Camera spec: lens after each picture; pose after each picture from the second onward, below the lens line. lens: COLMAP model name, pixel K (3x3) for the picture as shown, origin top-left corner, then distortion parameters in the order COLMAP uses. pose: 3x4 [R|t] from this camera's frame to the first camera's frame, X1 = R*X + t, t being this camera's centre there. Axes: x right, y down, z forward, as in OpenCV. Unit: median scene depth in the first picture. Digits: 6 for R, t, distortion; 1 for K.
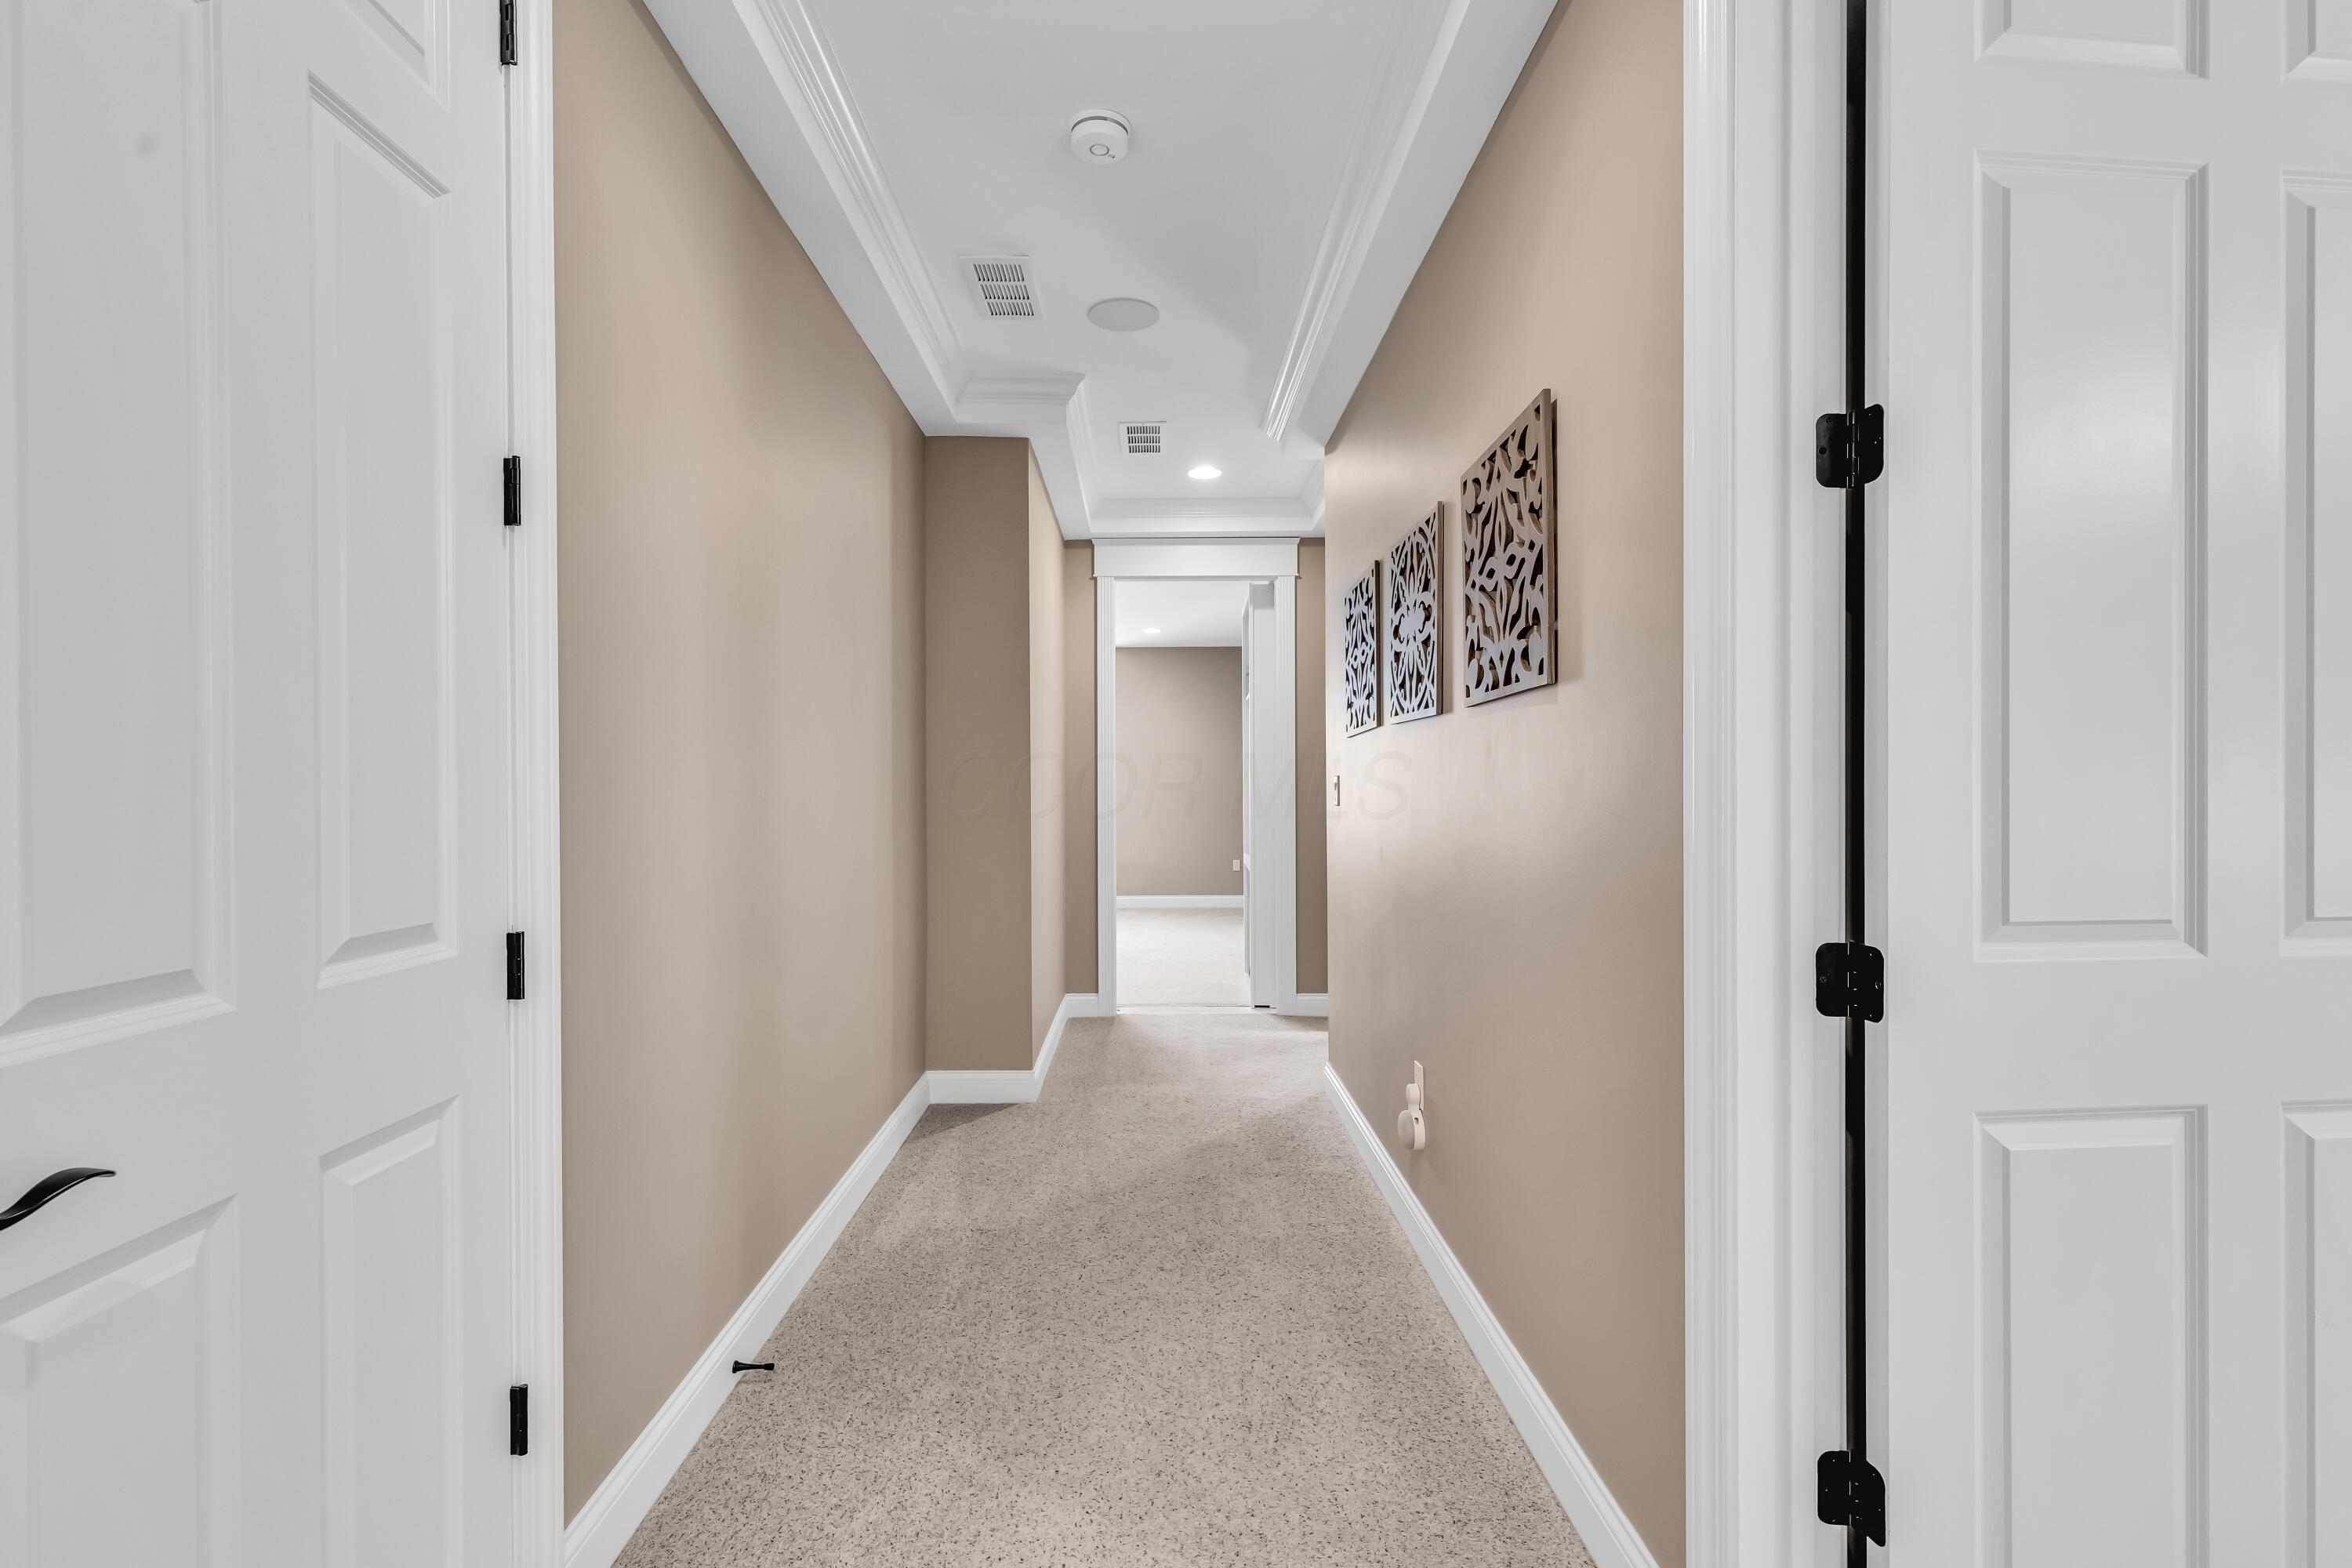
lens RADIAL K [[1049.7, 0, 1159.2], [0, 1049.7, 793.5], [0, 0, 1]] dist [0.002546, 0.000816]
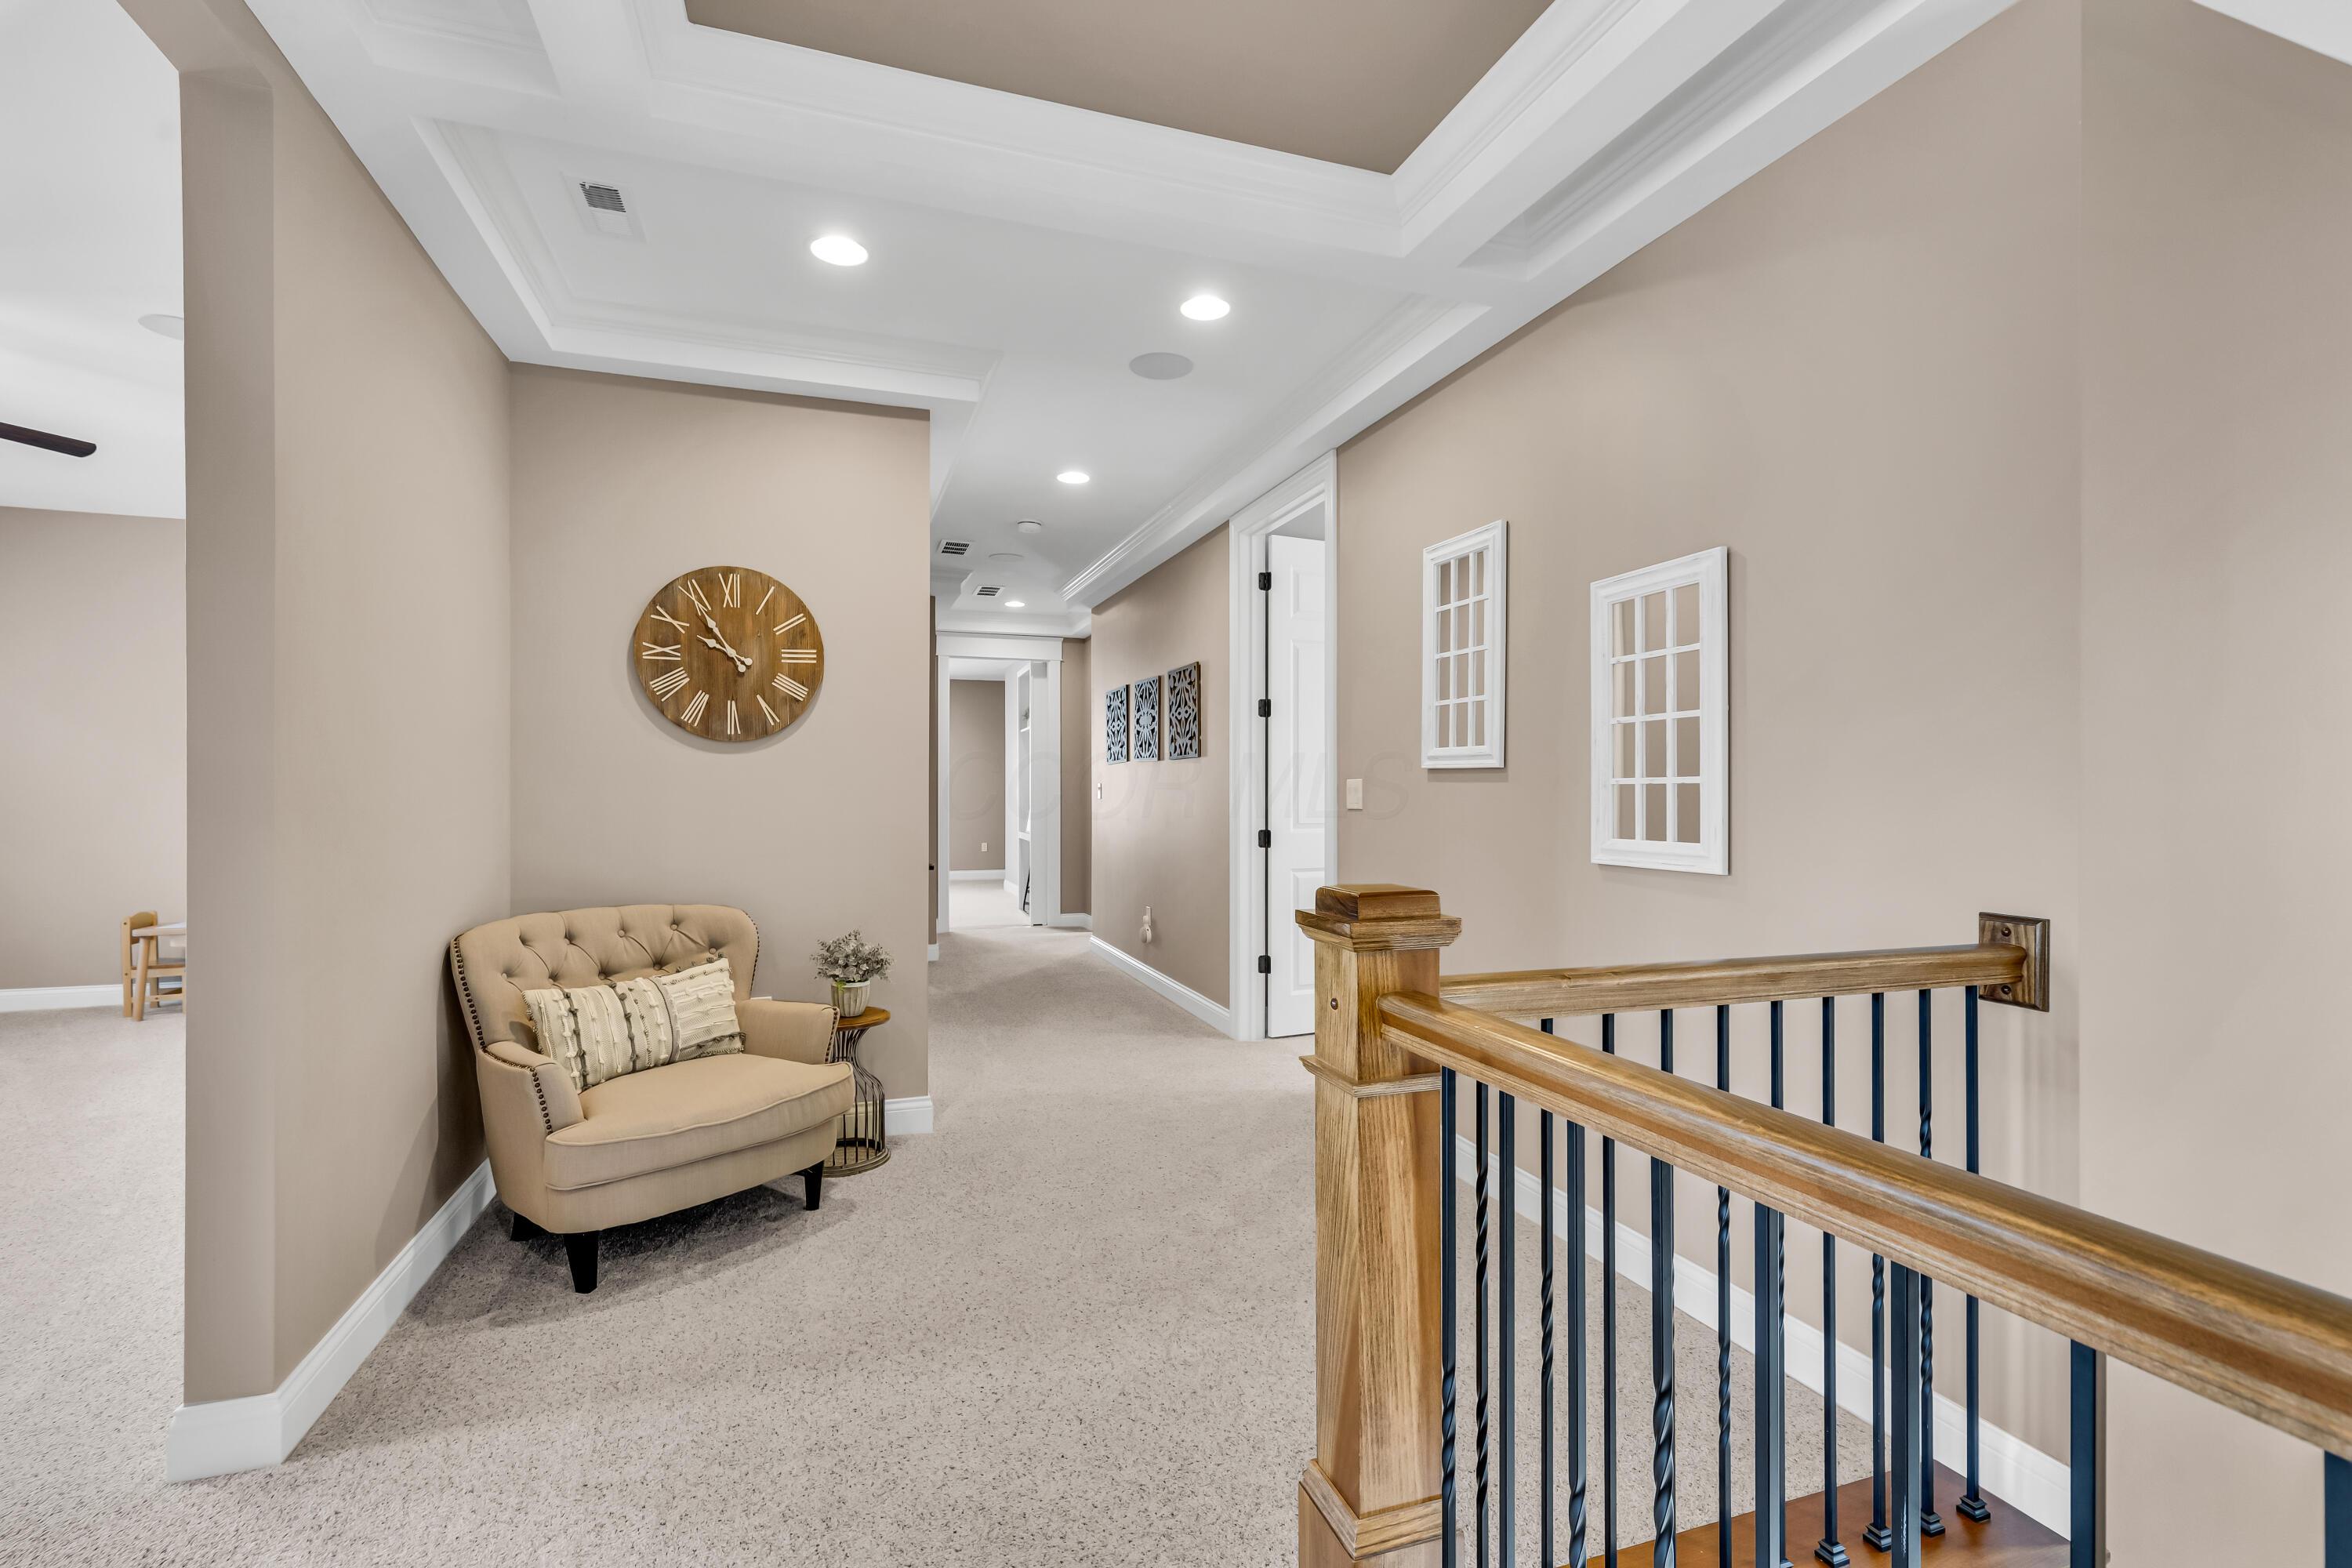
lens RADIAL K [[1065.8, 0, 1178.5], [0, 1065.8, 785.7], [0, 0, 1]] dist [0.003696, 0.000329]
pose [[0.949192, 0.005545, 0.314647, -0.418486], [-0.003588, 0.999970, -0.006797, -0.000010], [-0.314676, 0.005322, 0.949184, -1.224546]]
